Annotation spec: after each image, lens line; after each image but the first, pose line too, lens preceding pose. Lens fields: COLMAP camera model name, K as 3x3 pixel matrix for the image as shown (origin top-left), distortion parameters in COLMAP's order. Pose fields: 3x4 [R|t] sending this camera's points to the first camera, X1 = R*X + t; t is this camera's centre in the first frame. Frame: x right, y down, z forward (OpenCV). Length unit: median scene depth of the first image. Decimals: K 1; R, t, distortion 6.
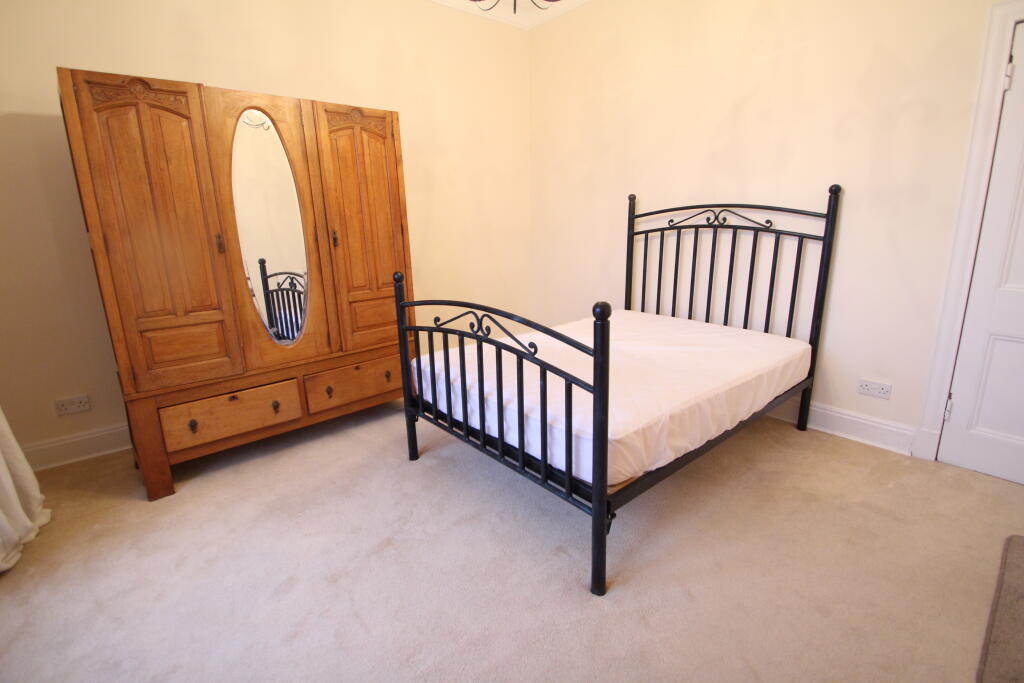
lens RADIAL K [[472.0, 0, 512.0], [0, 472.0, 341.5], [0, 0, 1]] dist [-0.041963, -0.000368]
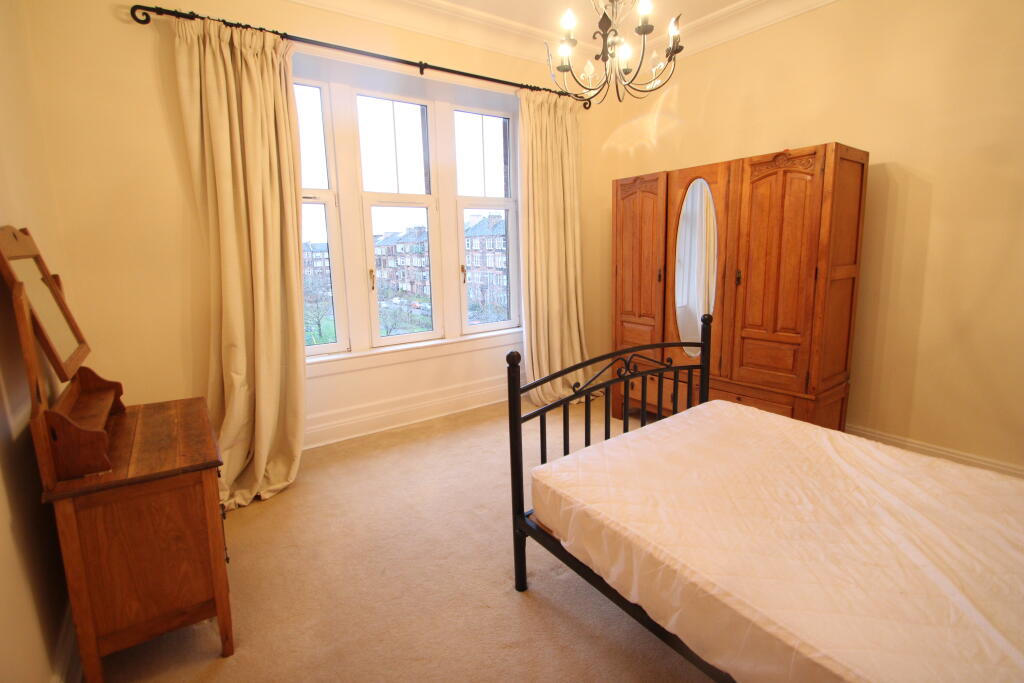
lens RADIAL K [[471.6, 0, 506.7], [0, 471.6, 320.7], [0, 0, 1]] dist [0.001630, 0.000052]
pose [[-0.118956, 0.167441, -0.978679, 0.834696], [-0.217104, 0.957440, 0.190195, -0.227100], [0.968873, 0.235100, -0.077542, 0.608861]]
